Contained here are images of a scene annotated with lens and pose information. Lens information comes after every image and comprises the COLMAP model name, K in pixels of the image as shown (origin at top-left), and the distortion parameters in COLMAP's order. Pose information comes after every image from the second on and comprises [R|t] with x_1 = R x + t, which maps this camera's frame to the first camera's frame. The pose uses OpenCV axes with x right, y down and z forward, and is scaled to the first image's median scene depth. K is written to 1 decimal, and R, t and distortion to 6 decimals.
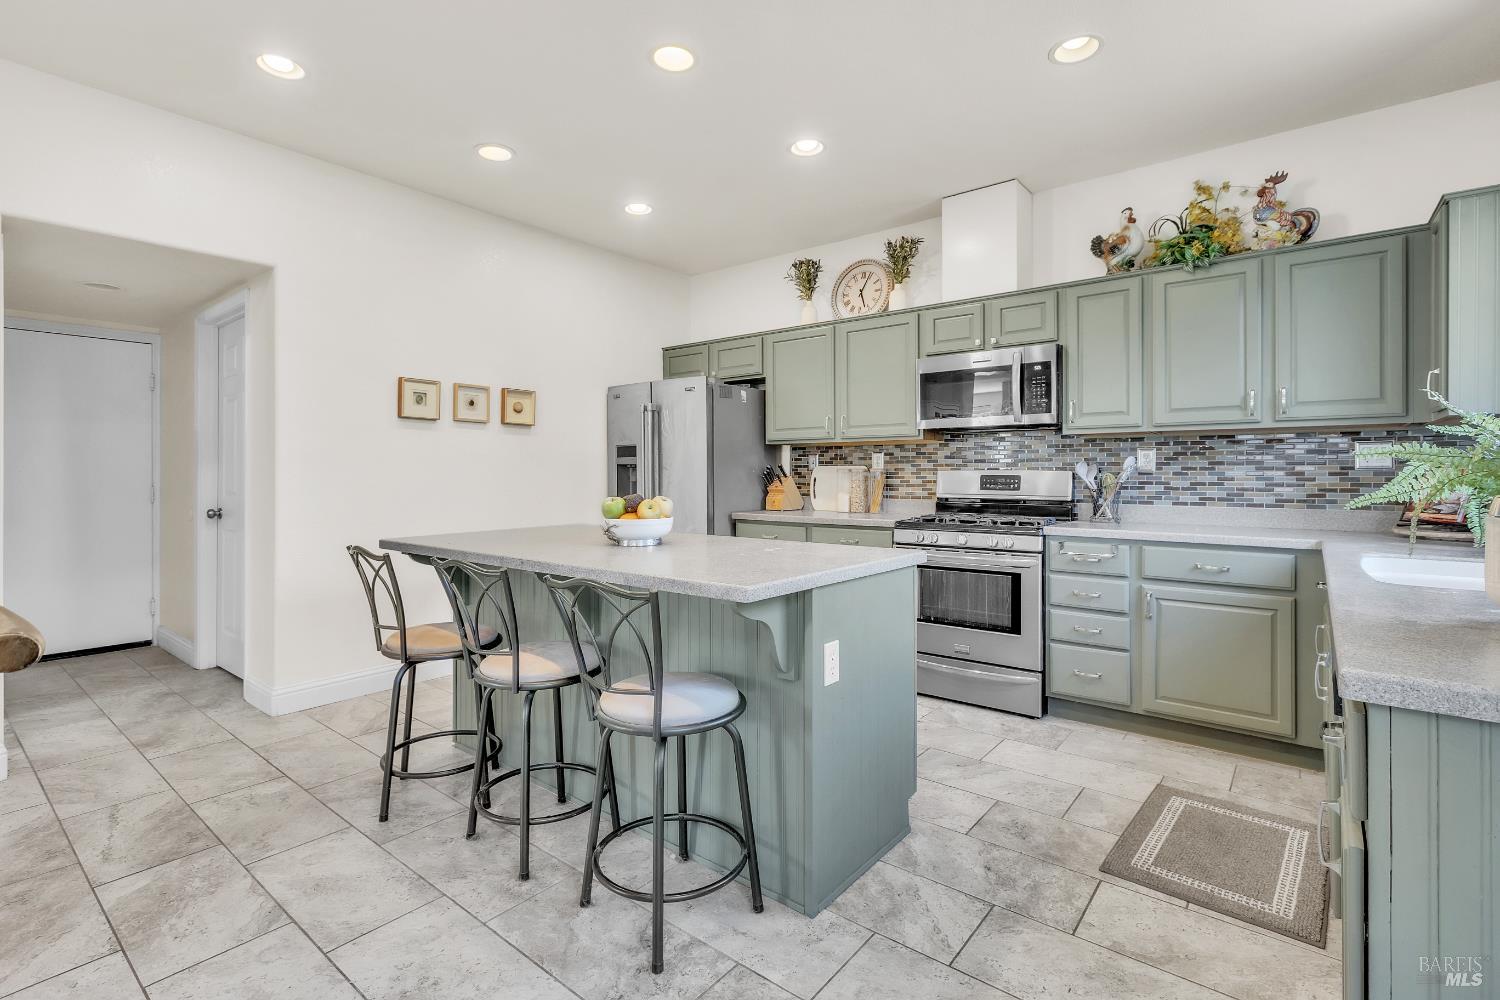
lens RADIAL K [[703.6, 0, 748.7], [0, 703.6, 474.4], [0, 0, 1]] dist [0.001685, -0.000419]
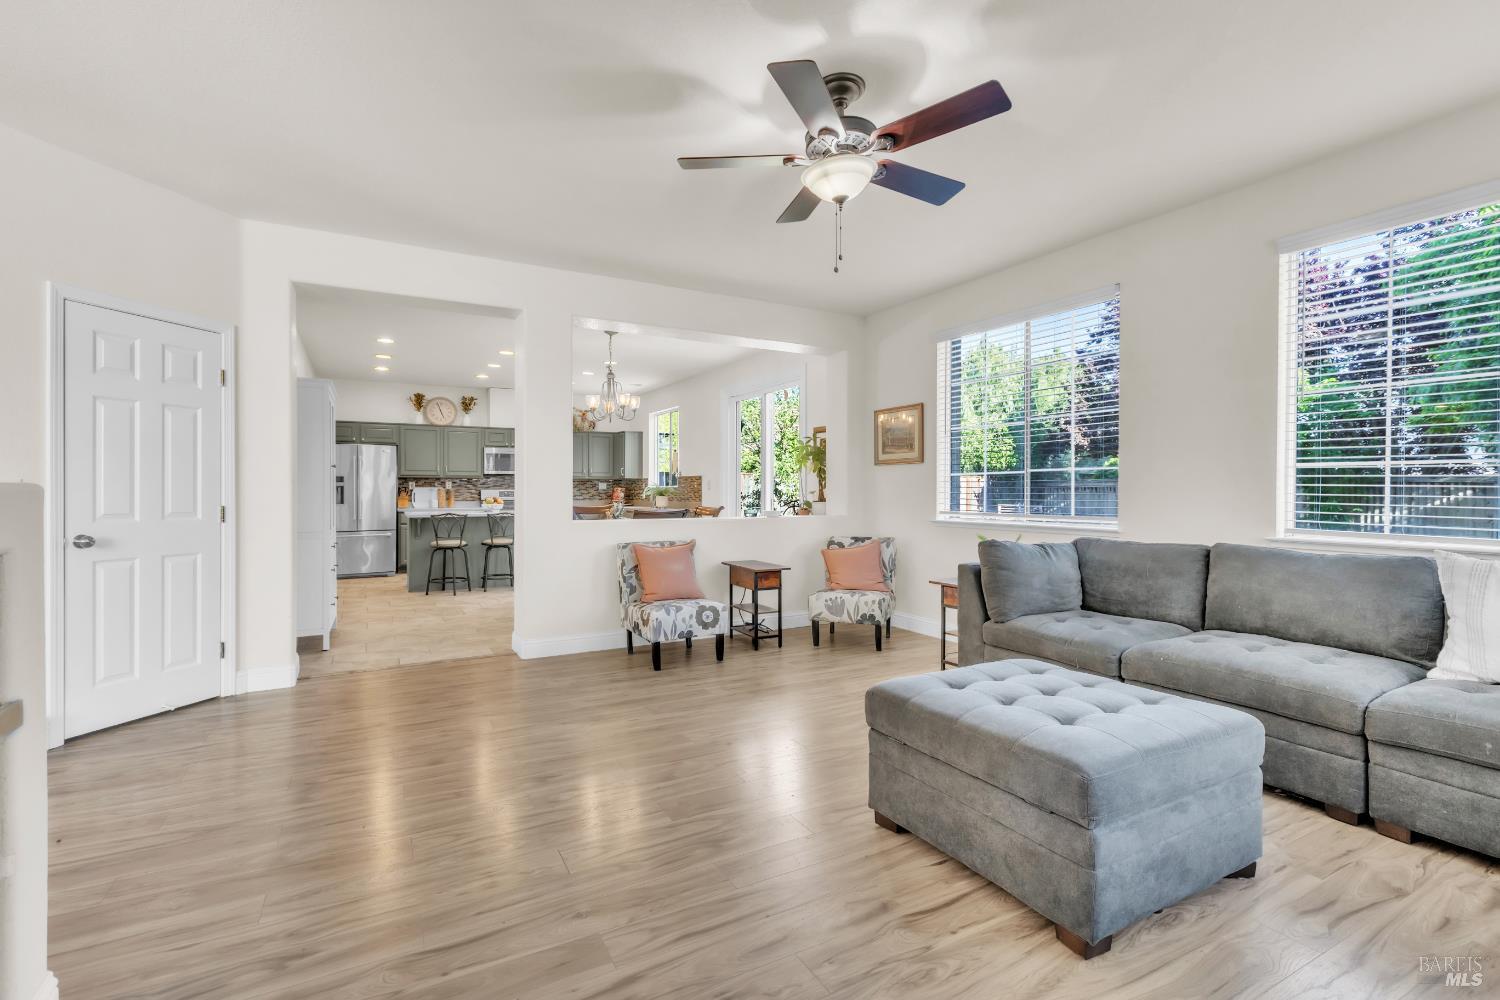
lens RADIAL K [[684.7, 0, 748.1], [0, 684.7, 490.7], [0, 0, 1]] dist [-0.001935, 0.001032]
pose [[0.367701, -0.003194, 0.929938, -1.997239], [-0.000514, 0.999993, 0.003637, -0.012451], [-0.929944, -0.001816, 0.367697, -0.974593]]
